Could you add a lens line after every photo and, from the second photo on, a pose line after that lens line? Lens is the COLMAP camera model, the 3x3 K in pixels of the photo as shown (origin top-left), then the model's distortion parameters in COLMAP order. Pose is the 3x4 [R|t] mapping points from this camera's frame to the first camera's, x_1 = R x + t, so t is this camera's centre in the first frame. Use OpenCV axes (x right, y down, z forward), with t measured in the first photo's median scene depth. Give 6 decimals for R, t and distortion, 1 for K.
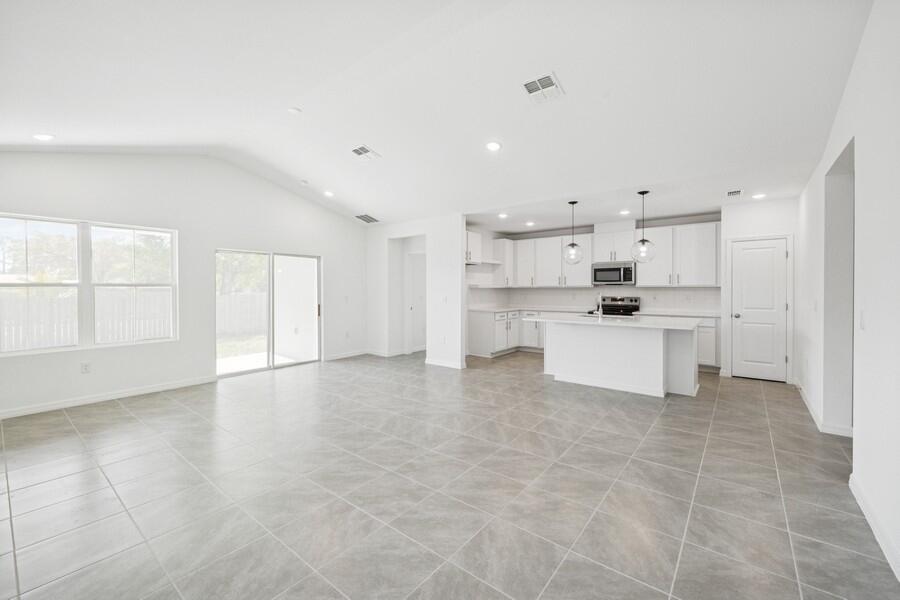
lens RADIAL K [[369.5, 0, 445.5], [0, 369.5, 292.5], [0, 0, 1]] dist [-0.003955, -0.000143]
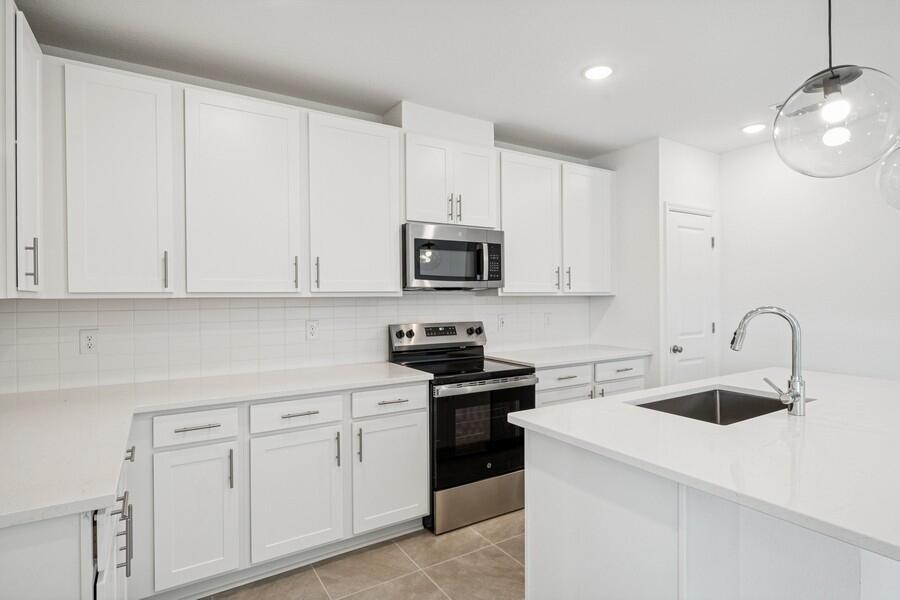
lens RADIAL K [[468.9, 0, 448.2], [0, 468.9, 303.2], [0, 0, 1]] dist [0.010749, -0.002261]
pose [[0.332232, -0.008933, 0.943155, 0.029413], [0.018171, 0.999830, 0.003069, -0.009349], [-0.943023, 0.016119, 0.332338, 0.842800]]
